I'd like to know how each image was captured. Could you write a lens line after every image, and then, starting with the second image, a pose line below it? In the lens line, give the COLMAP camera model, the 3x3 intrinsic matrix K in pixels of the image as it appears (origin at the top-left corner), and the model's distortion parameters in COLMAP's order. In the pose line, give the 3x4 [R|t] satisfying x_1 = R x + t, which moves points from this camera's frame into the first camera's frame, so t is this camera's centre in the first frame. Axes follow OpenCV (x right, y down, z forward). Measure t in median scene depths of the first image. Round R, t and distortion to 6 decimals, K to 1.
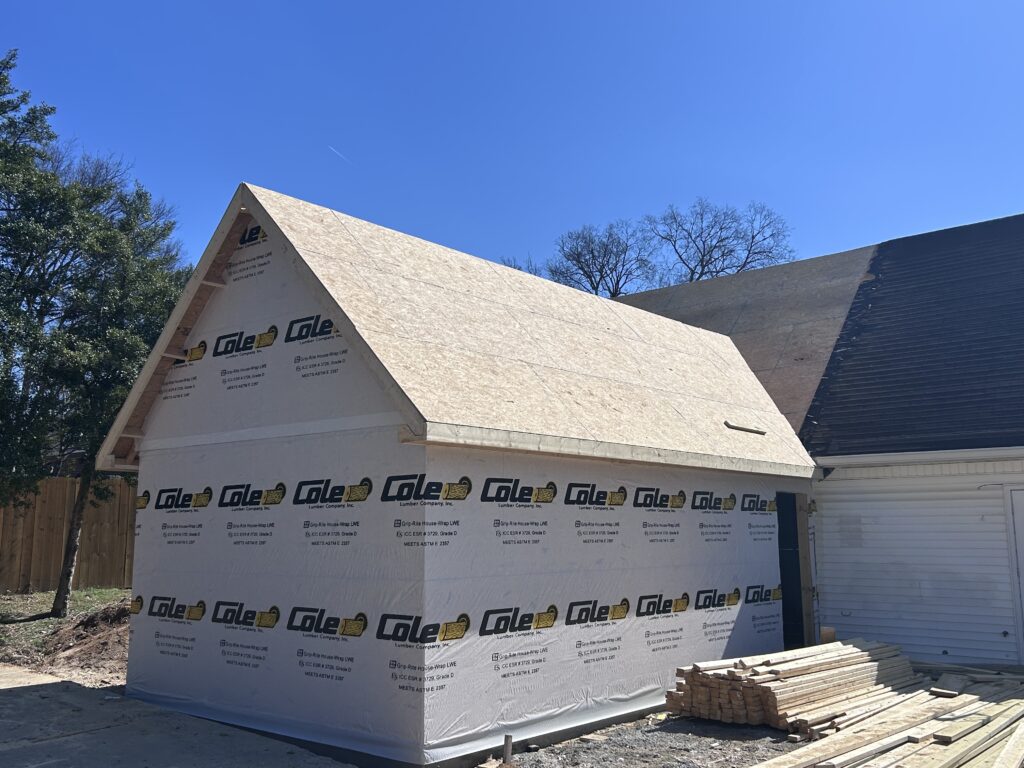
lens RADIAL K [[965.9, 0, 514.8], [0, 965.9, 383.7], [0, 0, 1]] dist [0.022656, 0.000000]
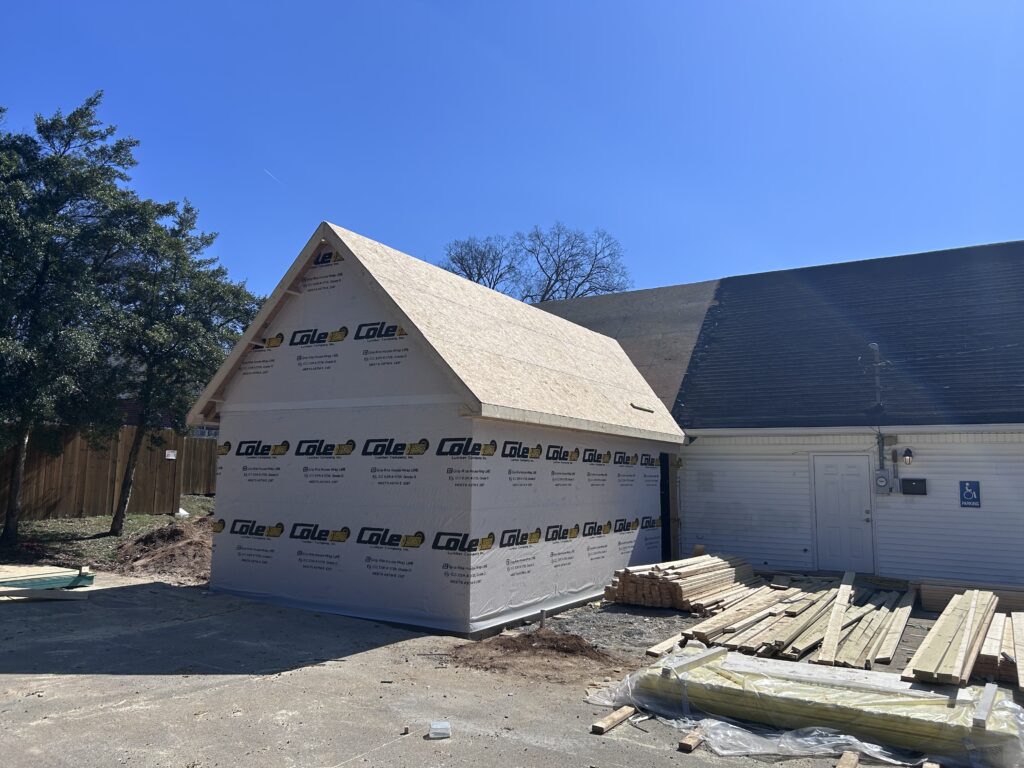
lens RADIAL K [[768.7, 0, 508.5], [0, 768.7, 381.7], [0, 0, 1]] dist [0.046706, -0.034603]
pose [[0.986960, 0.038703, 0.156246, -0.179269], [-0.043588, 0.998658, 0.027962, -0.021532], [-0.154954, -0.034408, 0.987322, -0.128315]]
